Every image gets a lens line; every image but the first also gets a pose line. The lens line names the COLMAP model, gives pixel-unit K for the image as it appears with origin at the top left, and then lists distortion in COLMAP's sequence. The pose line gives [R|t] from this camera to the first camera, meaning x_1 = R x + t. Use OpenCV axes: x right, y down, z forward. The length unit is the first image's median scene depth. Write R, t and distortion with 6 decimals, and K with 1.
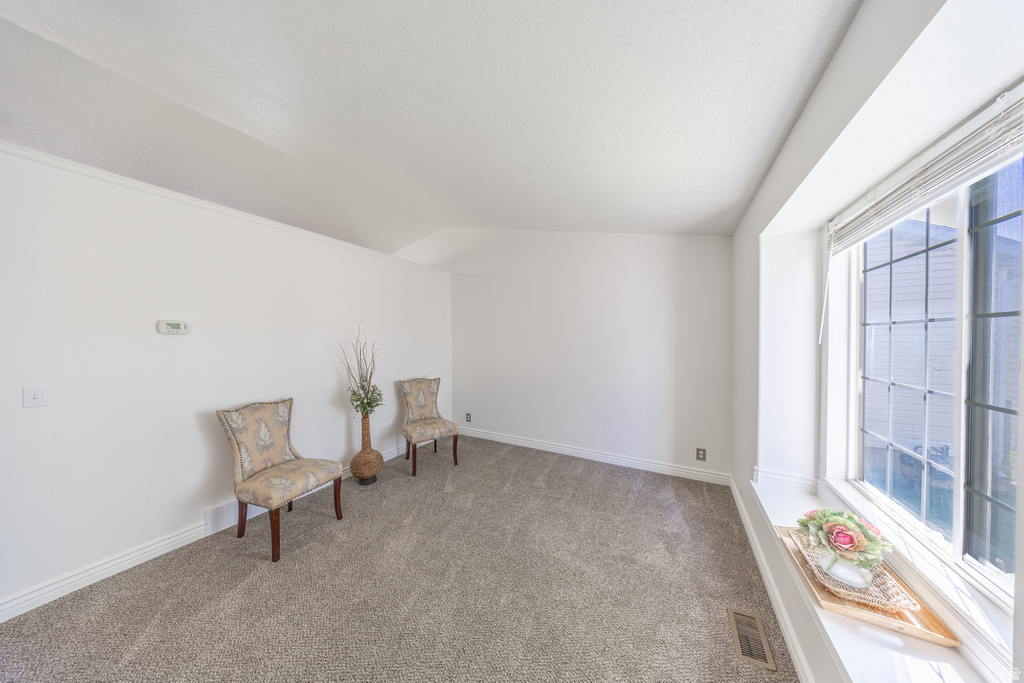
lens RADIAL K [[296.9, 0, 512.9], [0, 296.9, 343.9], [0, 0, 1]] dist [-0.002066, 0.000009]
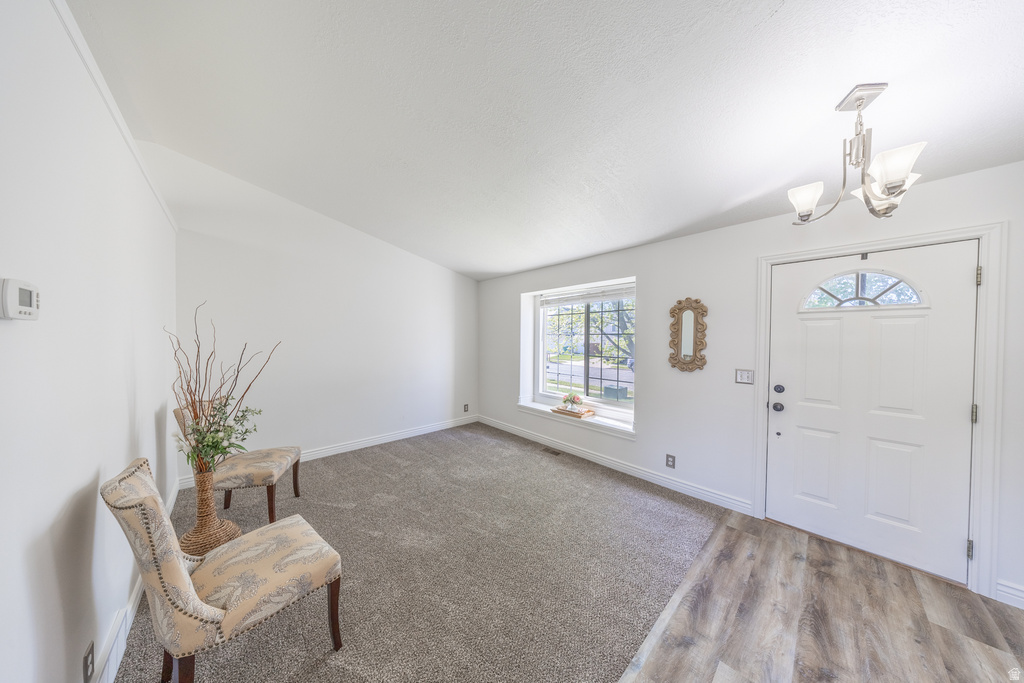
lens RADIAL K [[297.8, 0, 512.8], [0, 297.8, 344.0], [0, 0, 1]] dist [0.001196, 0.000200]
pose [[0.307416, -0.013510, 0.951479, -1.096815], [0.005756, 0.999907, 0.012338, -0.004363], [-0.951558, 0.001684, 0.307466, 0.308871]]
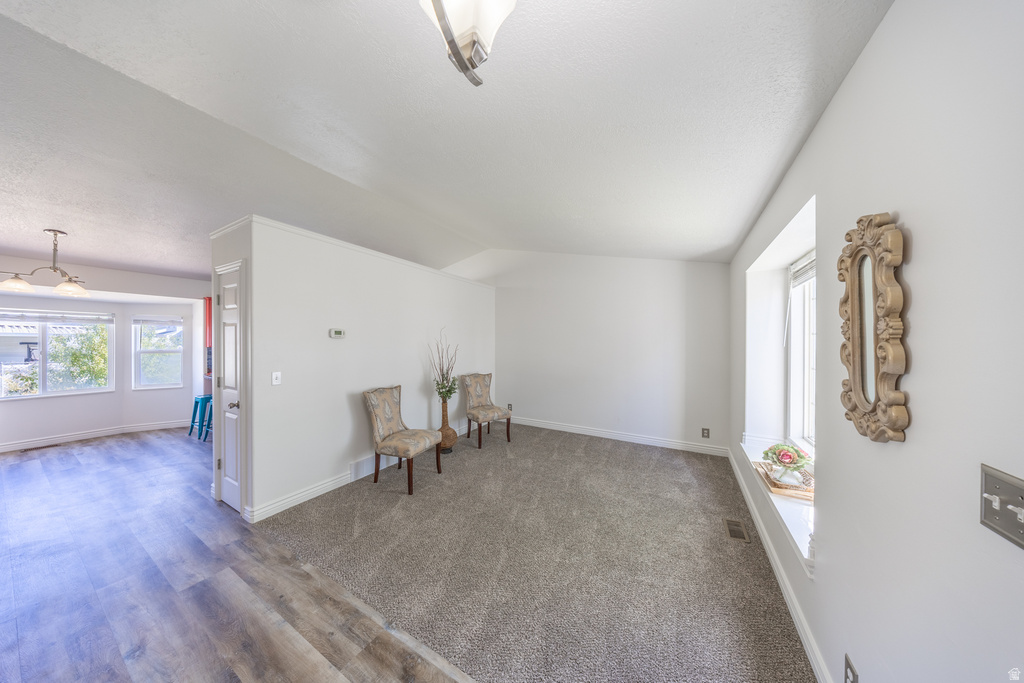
lens RADIAL K [[297.8, 0, 512.8], [0, 297.8, 344.0], [0, 0, 1]] dist [0.001196, 0.000200]
pose [[0.999913, 0.003316, -0.012788, -0.231517], [-0.003399, 0.999973, -0.006509, 0.001399], [0.012766, 0.006552, 0.999897, -0.379396]]
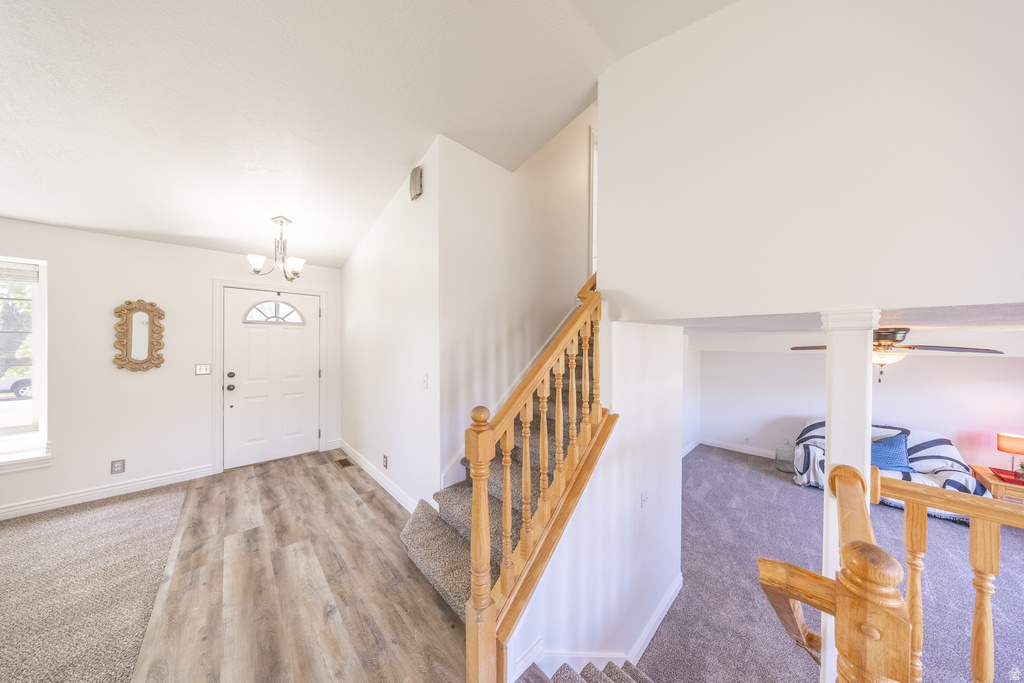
lens RADIAL K [[296.9, 0, 512.9], [0, 296.9, 343.9], [0, 0, 1]] dist [-0.002066, 0.000009]
pose [[-0.954656, -0.006476, 0.297640, -1.569973], [-0.001061, 0.999831, 0.018351, -0.011747], [-0.297709, 0.017203, -0.954502, 0.710171]]
